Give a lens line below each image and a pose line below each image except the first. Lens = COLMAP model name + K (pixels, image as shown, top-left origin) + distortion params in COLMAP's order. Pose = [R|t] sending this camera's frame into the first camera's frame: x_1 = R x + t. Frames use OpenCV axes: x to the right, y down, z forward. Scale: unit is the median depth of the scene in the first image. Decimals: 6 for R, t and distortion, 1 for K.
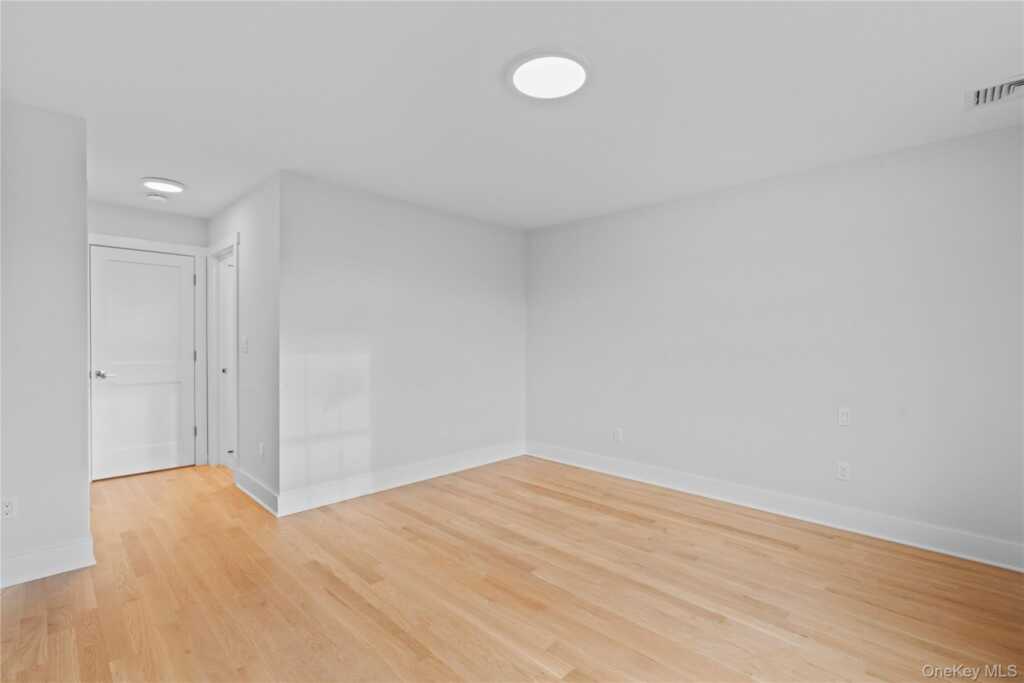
lens RADIAL K [[464.5, 0, 512.9], [0, 464.5, 340.9], [0, 0, 1]] dist [-0.006779, 0.001712]
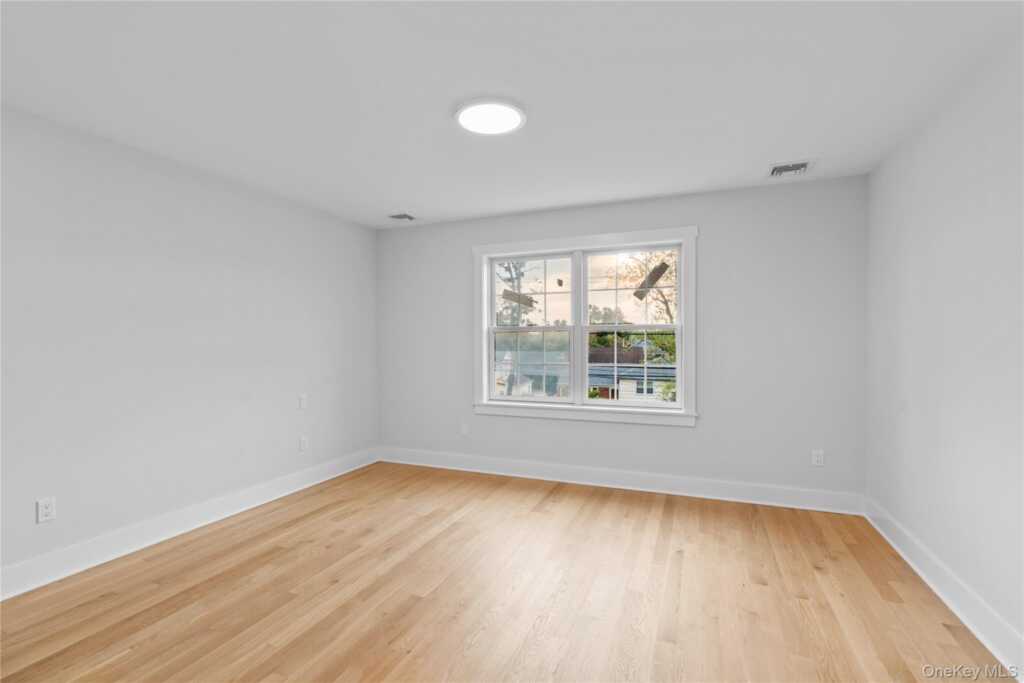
lens RADIAL K [[464.5, 0, 510.6], [0, 464.5, 343.1], [0, 0, 1]] dist [-0.006779, 0.001712]
pose [[-0.378182, -0.004209, 0.925722, -0.751349], [0.001566, 0.999985, 0.005186, -0.004271], [-0.925730, 0.003411, -0.378170, 1.022756]]
